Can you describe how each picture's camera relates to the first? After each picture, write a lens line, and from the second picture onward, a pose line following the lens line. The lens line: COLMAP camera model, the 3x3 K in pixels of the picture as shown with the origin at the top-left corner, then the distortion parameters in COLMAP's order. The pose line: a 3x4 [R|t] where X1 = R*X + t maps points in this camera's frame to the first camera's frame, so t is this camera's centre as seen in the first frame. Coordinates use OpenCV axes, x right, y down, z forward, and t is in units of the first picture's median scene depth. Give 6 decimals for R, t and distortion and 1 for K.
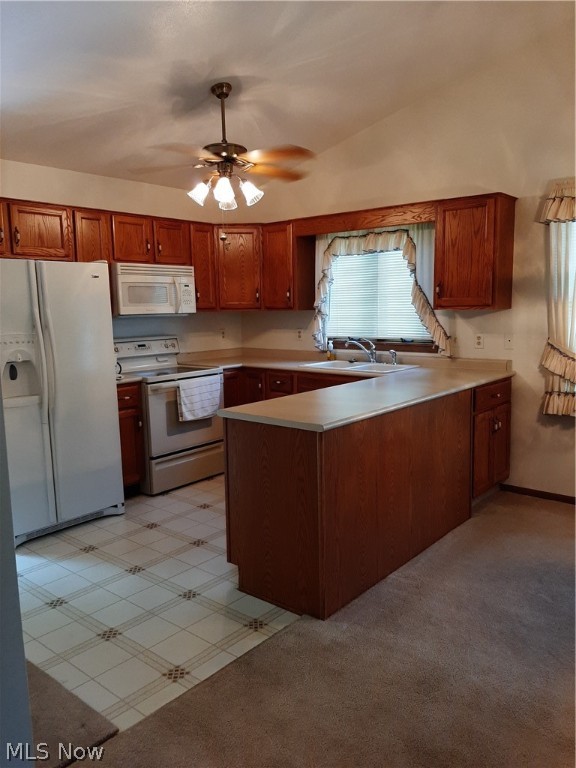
lens RADIAL K [[585.6, 0, 288.0], [0, 585.6, 384.0], [0, 0, 1]] dist [0.032825, -0.074437]
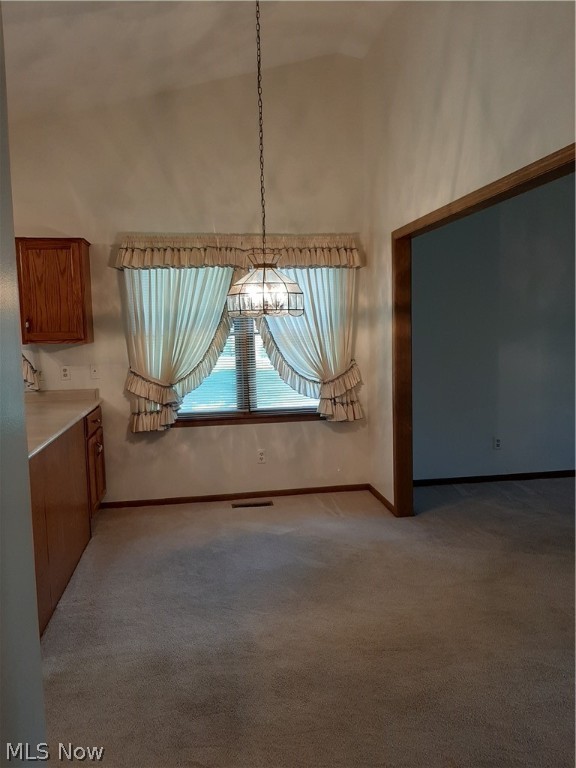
lens RADIAL K [[585.6, 0, 288.0], [0, 585.6, 384.0], [0, 0, 1]] dist [0.032825, -0.074437]
pose [[0.662541, -0.069431, 0.745801, -0.211182], [0.114971, 0.993322, -0.009661, 0.002582], [-0.740150, 0.092146, 0.666099, 0.000049]]
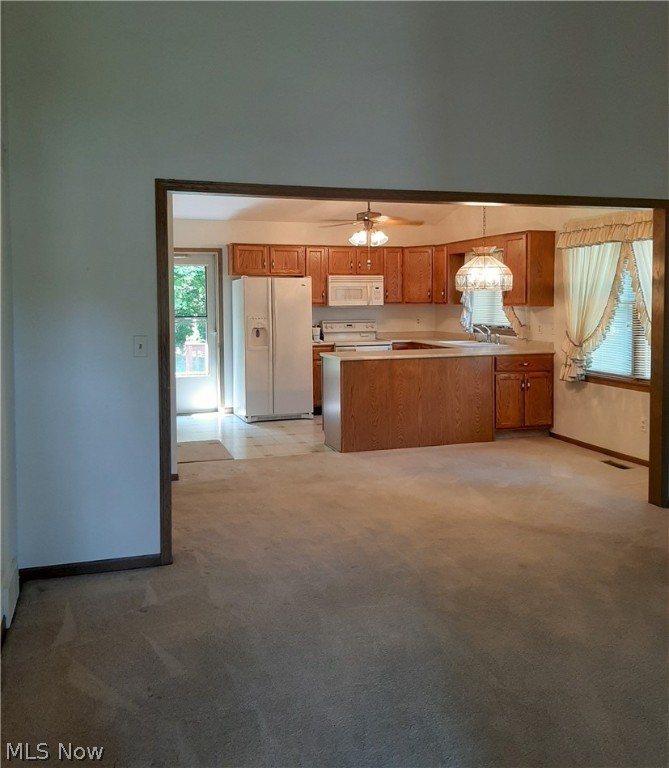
lens RADIAL K [[722.7, 0, 333.4], [0, 722.7, 330.1], [0, 0, 1]] dist [0.006471, 0.002063]
pose [[0.838201, 0.035959, -0.544175, 0.906290], [-0.082000, 0.994790, -0.060571, 0.081040], [0.539162, 0.095393, 0.836782, -0.767171]]
